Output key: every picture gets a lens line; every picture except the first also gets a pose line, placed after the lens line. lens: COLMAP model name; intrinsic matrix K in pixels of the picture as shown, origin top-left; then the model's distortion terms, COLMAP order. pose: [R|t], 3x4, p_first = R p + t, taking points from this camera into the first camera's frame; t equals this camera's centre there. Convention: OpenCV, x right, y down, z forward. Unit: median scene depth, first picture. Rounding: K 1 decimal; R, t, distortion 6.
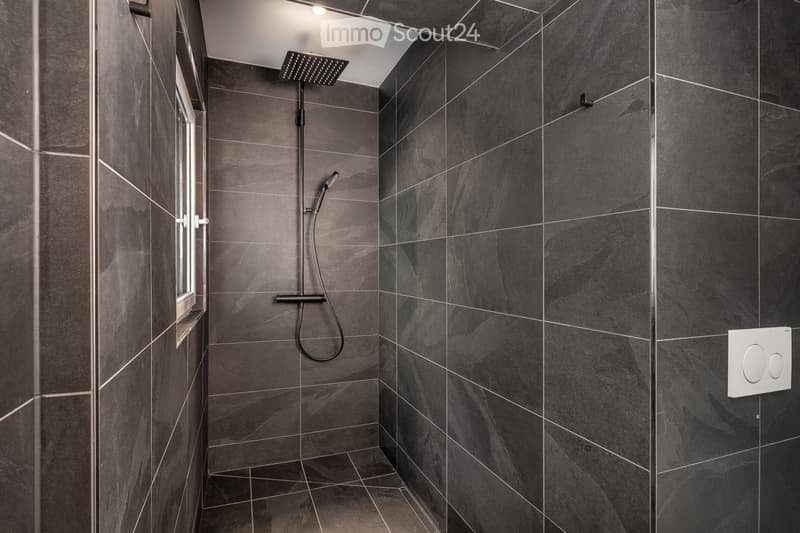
lens RADIAL K [[388.5, 0, 397.9], [0, 388.5, 276.6], [0, 0, 1]] dist [-0.002564, -0.000433]
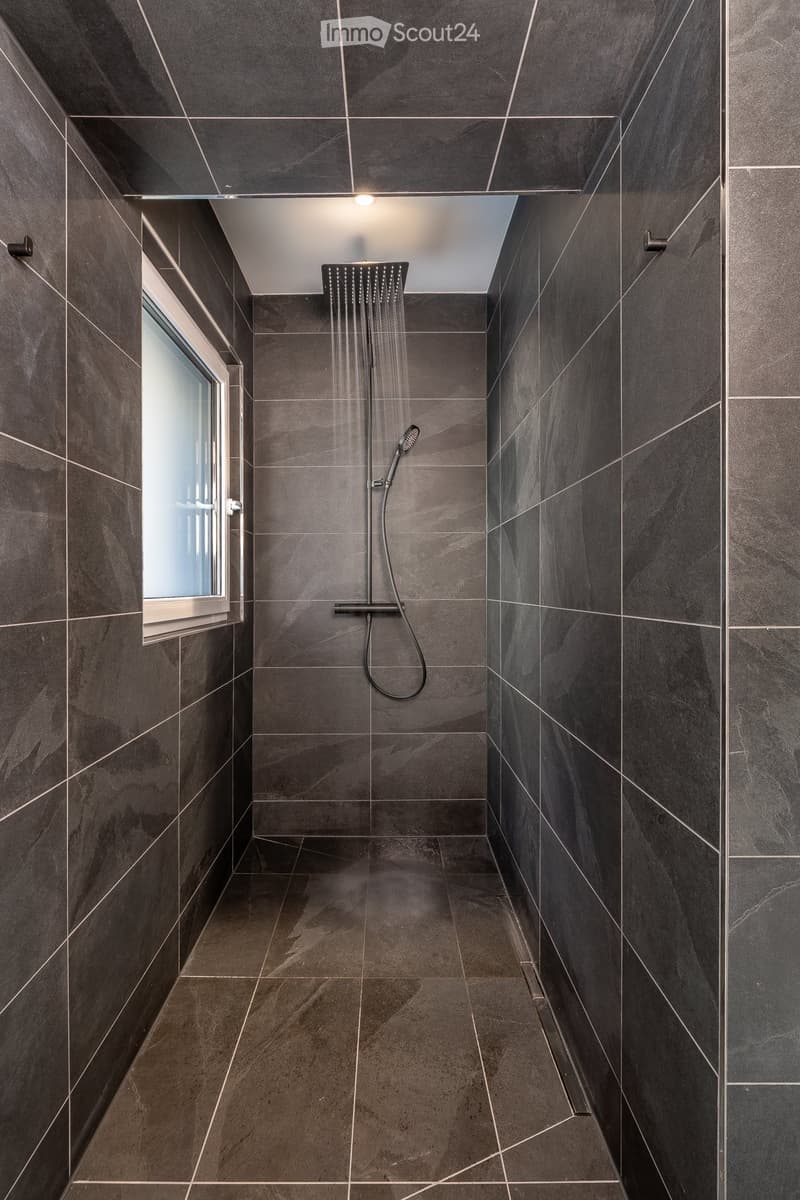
lens RADIAL K [[598.9, 0, 400.0], [0, 598.9, 600.0], [0, 0, 1]] dist [0.000180, 0.001411]
pose [[0.933432, -0.007798, -0.358668, 0.203578], [0.005913, 0.999962, -0.006351, 0.048819], [0.358704, 0.003807, 0.933443, -0.004296]]
